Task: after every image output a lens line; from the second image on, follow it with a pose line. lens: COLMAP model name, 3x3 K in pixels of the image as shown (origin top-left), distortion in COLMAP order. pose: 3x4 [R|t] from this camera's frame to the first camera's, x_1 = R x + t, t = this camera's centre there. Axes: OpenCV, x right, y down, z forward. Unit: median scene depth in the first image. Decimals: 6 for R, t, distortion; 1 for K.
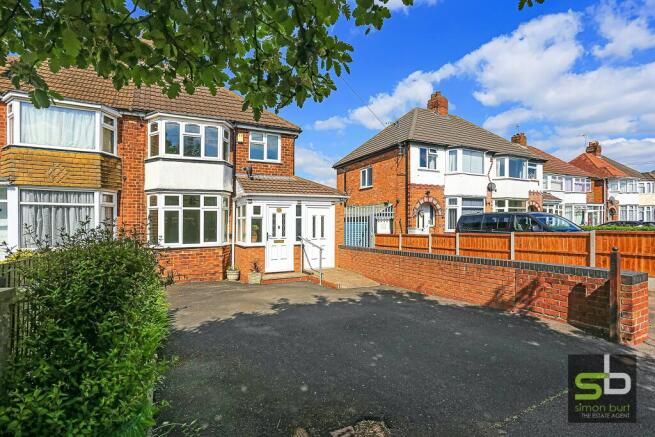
lens RADIAL K [[321.5, 0, 328.0], [0, 321.5, 217.5], [0, 0, 1]] dist [-0.040163, 0.002358]
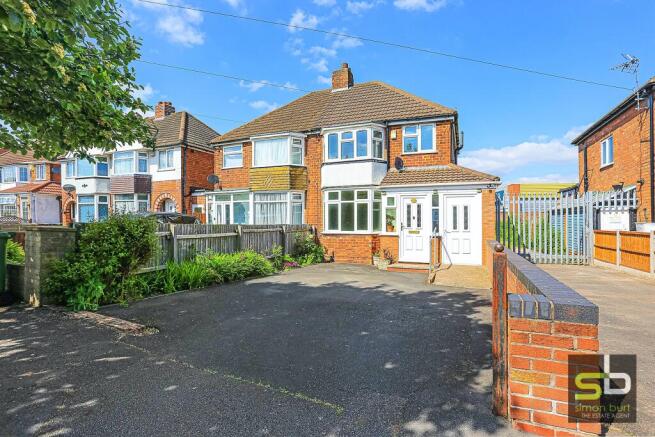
lens RADIAL K [[321.5, 0, 327.5], [0, 321.5, 215.2], [0, 0, 1]] dist [-0.040163, 0.002358]
pose [[0.641640, -0.000333, -0.767006, 0.441266], [0.005300, 0.999978, 0.003999, 0.016583], [0.766987, -0.006632, 0.641628, 0.156884]]
